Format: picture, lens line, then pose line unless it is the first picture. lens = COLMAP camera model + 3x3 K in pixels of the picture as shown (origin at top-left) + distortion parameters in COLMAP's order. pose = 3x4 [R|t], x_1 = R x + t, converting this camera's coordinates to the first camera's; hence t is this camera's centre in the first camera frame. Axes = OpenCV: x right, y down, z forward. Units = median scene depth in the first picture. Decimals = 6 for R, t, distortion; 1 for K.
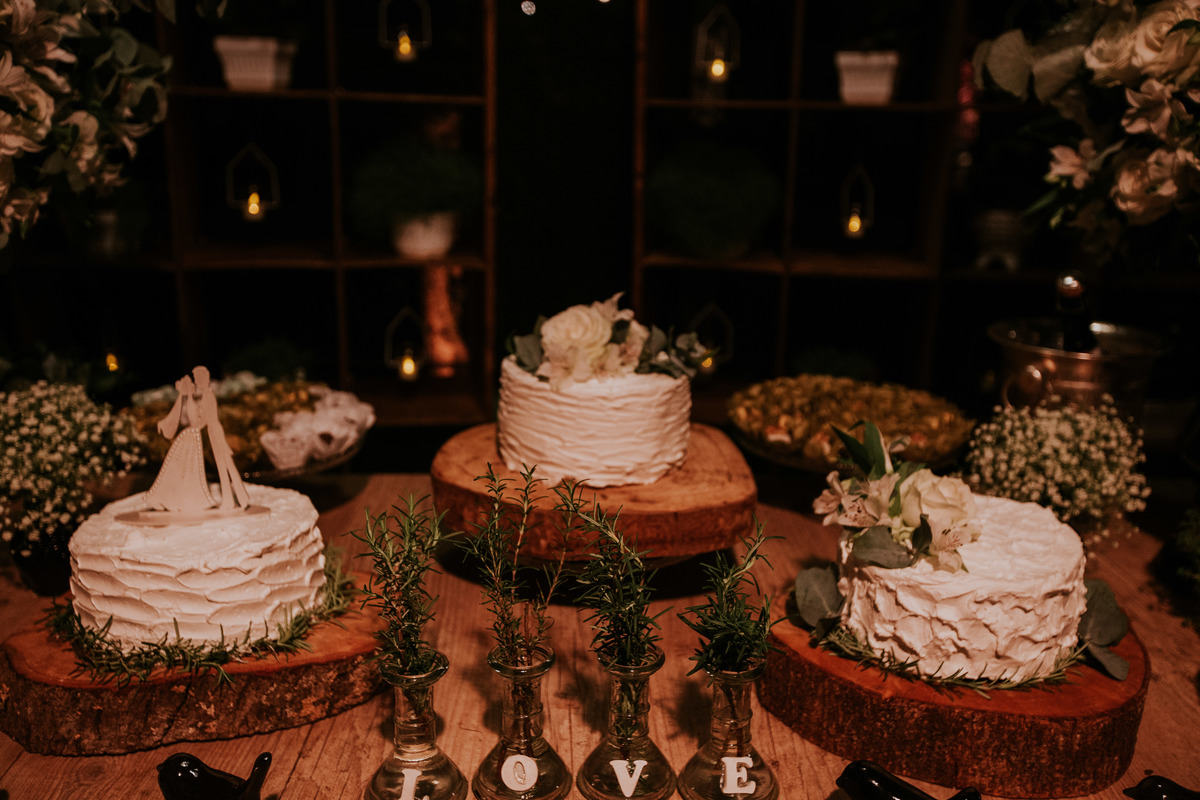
lens RADIAL K [[1143.4, 0, 596.3], [0, 1143.4, 406.0], [0, 0, 1]] dist [0.054110, 0.000000]
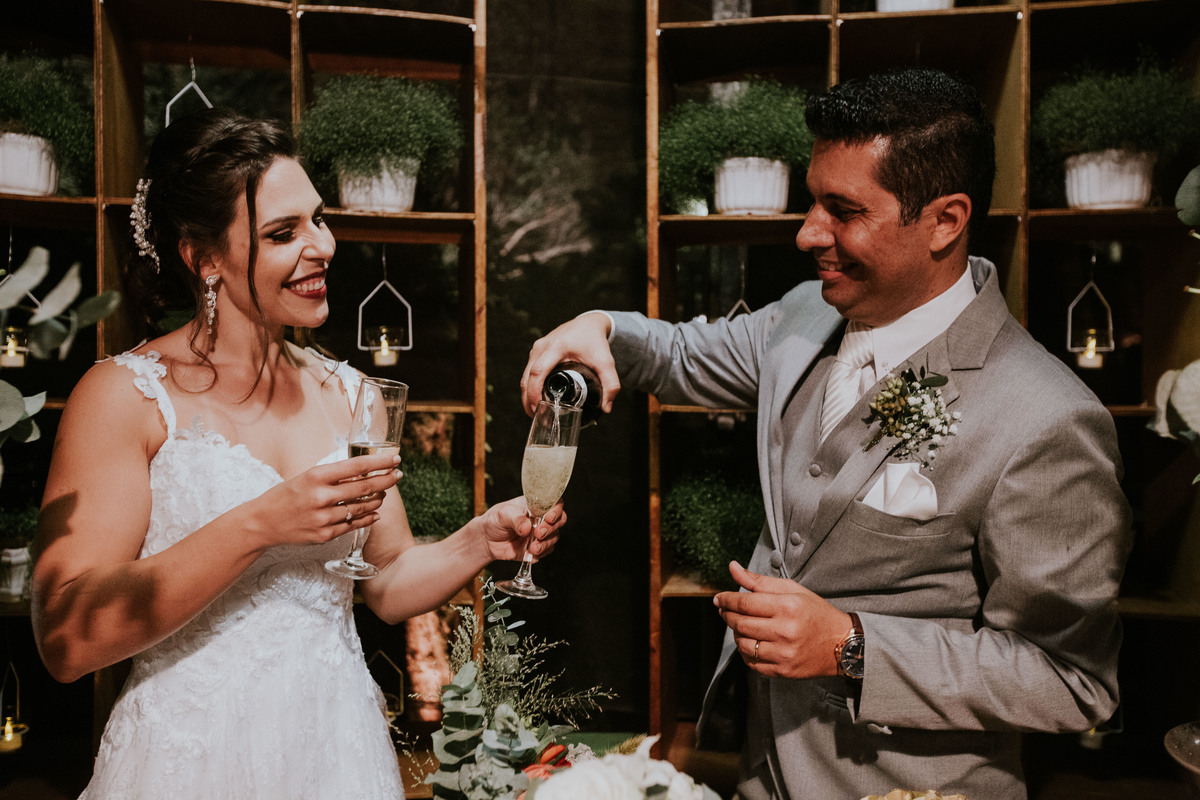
lens RADIAL K [[1143.4, 0, 599.6], [0, 1143.4, 401.8], [0, 0, 1]] dist [0.054110, 0.000000]
pose [[0.999901, -0.013859, 0.002229, -0.009080], [0.013995, 0.972068, -0.234280, -0.132001], [0.001080, 0.234288, 0.972167, 0.306889]]
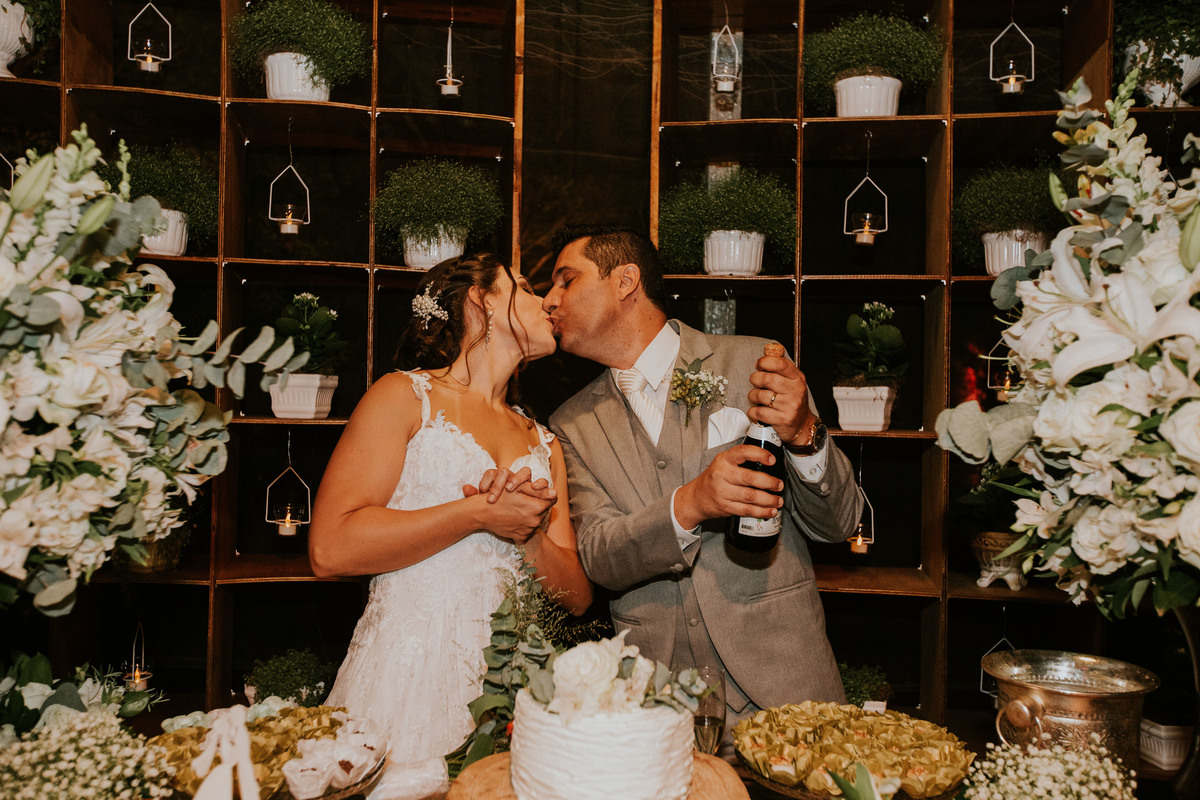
lens RADIAL K [[1143.4, 0, 596.8], [0, 1143.4, 396.0], [0, 0, 1]] dist [0.054110, 0.000000]
pose [[0.999819, 0.001643, -0.018949, 0.012820], [-0.006469, 0.966256, -0.257502, -0.032770], [0.017886, 0.257578, 0.966092, -0.100535]]
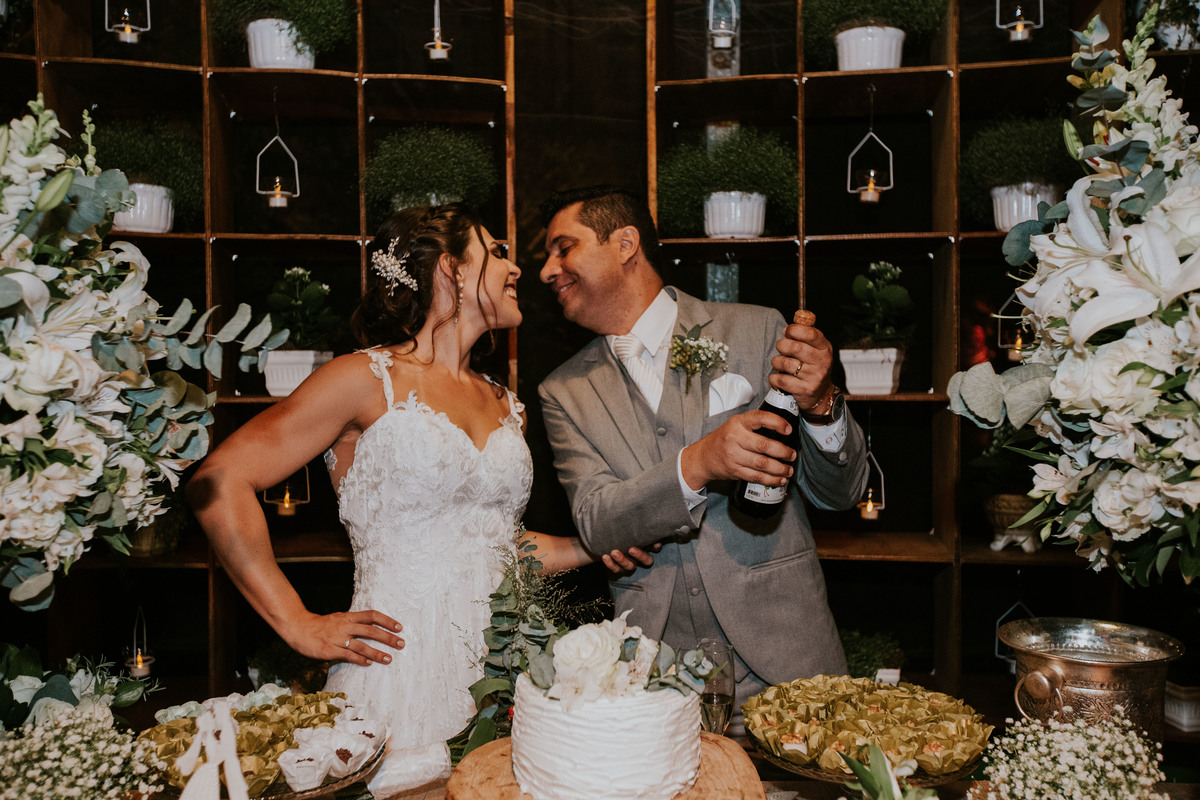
lens RADIAL K [[1143.4, 0, 597.2], [0, 1143.4, 396.3], [0, 0, 1]] dist [0.054110, 0.000000]
pose [[0.999409, -0.022976, -0.025576, 0.023375], [0.016479, 0.973010, -0.230174, -0.048182], [0.030174, 0.229617, 0.972813, -0.054941]]
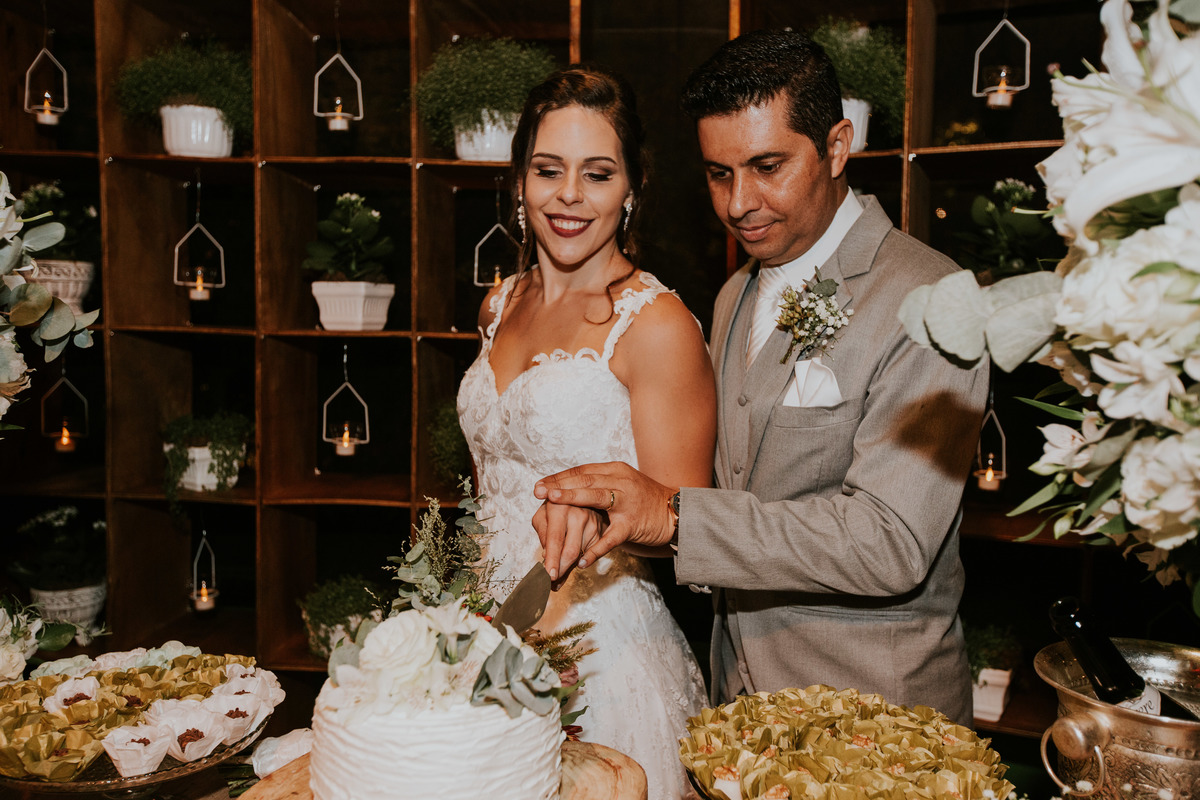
lens RADIAL K [[1095.2, 0, 583.9], [0, 1095.2, 394.2], [0, 0, 1]] dist [0.055930, 0.000000]
pose [[0.968724, 0.010098, -0.247934, 0.286961], [-0.058114, 0.980616, -0.187122, -0.097455], [0.241238, 0.195678, 0.950534, 0.272801]]
